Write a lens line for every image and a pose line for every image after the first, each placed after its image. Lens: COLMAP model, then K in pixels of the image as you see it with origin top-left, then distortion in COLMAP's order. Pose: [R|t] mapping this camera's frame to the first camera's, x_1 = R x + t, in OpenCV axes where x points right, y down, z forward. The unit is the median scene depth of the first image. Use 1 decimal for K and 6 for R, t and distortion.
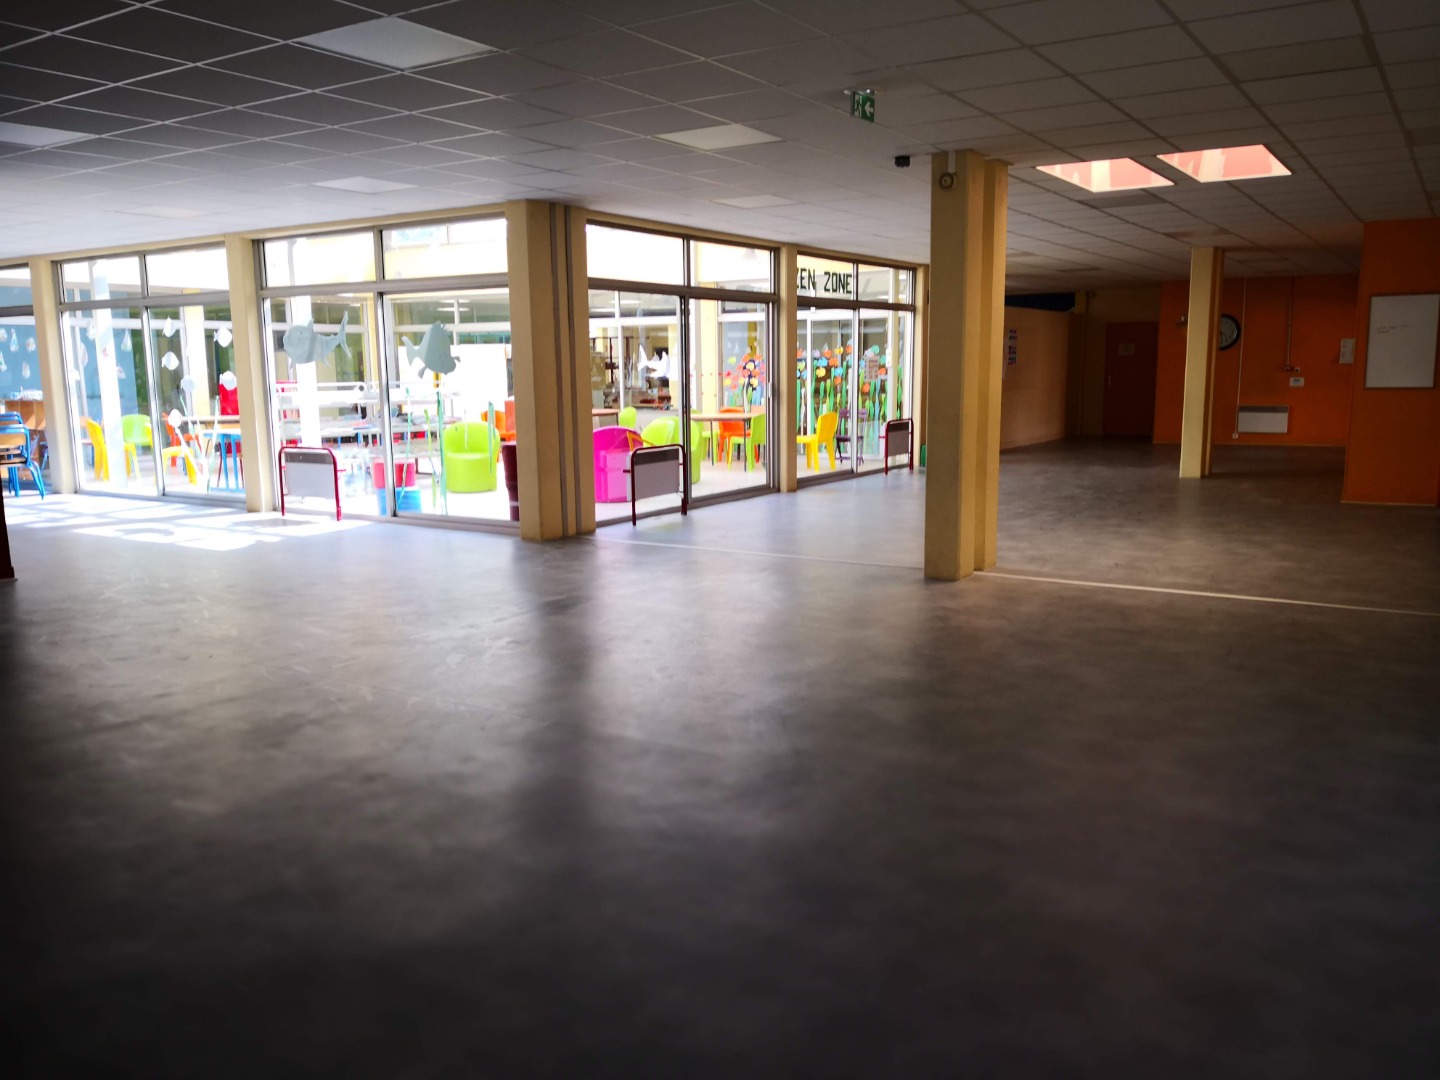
lens RADIAL K [[1165.9, 0, 719.2], [0, 1165.9, 583.6], [0, 0, 1]] dist [0.003235, -0.003191]
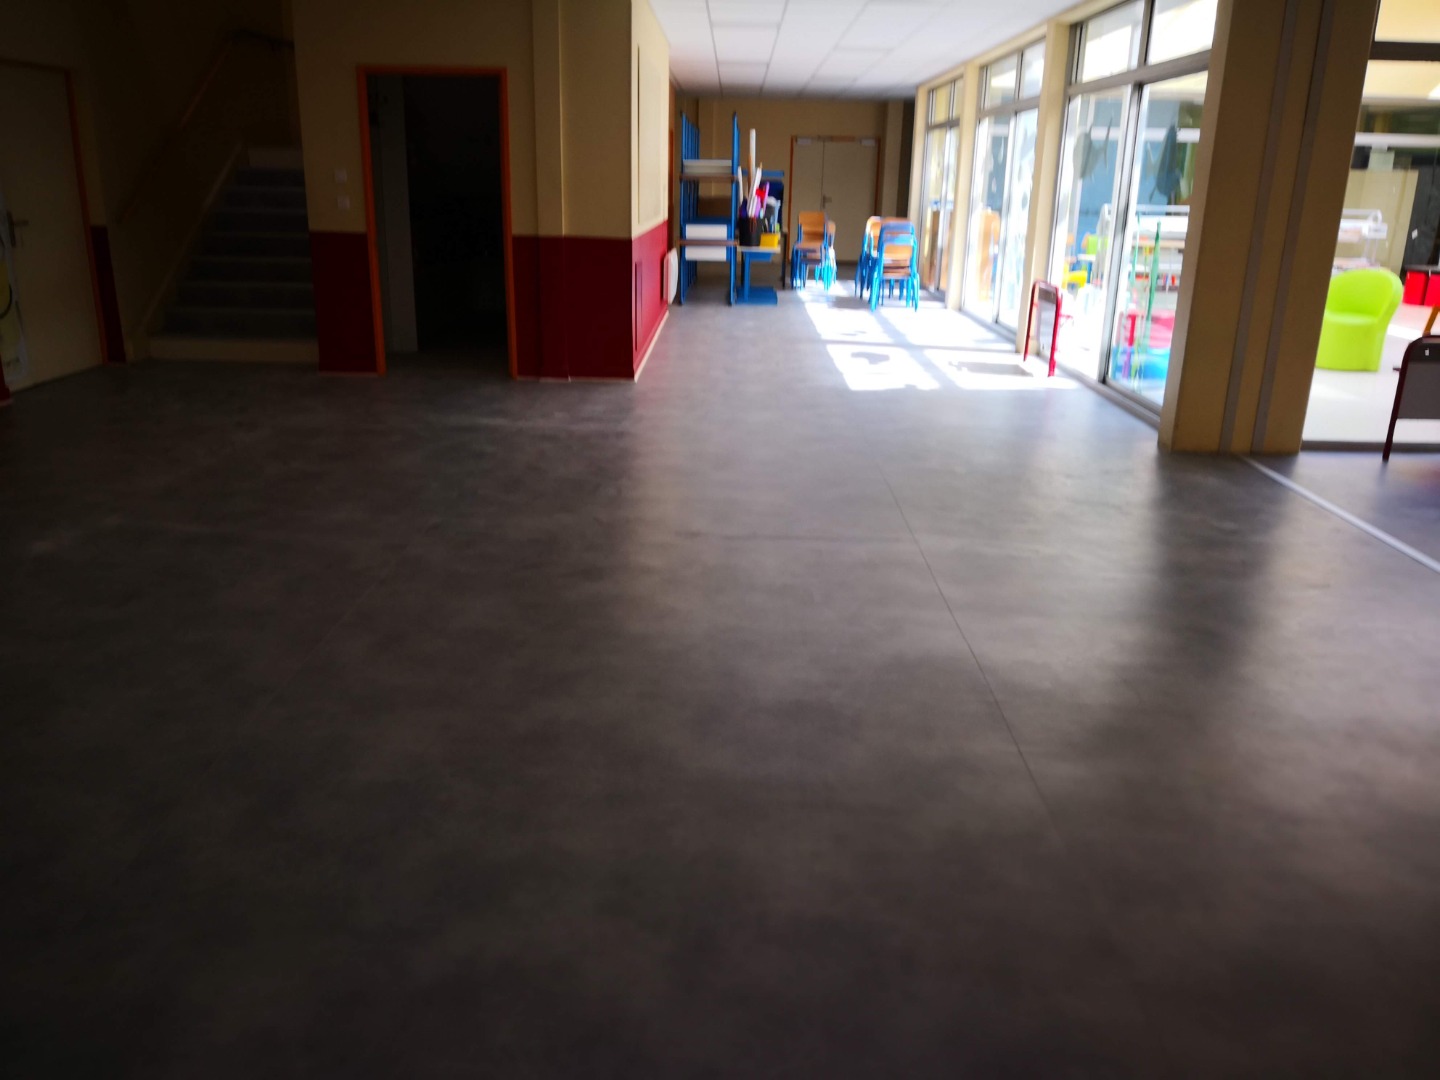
lens RADIAL K [[1165.9, 0, 719.2], [0, 1165.9, 583.6], [0, 0, 1]] dist [0.003235, -0.003191]
pose [[0.528615, 0.296367, -0.795445, 0.257959], [-0.176485, 0.954967, 0.238519, -0.072179], [0.830312, 0.014299, 0.557115, 0.355937]]
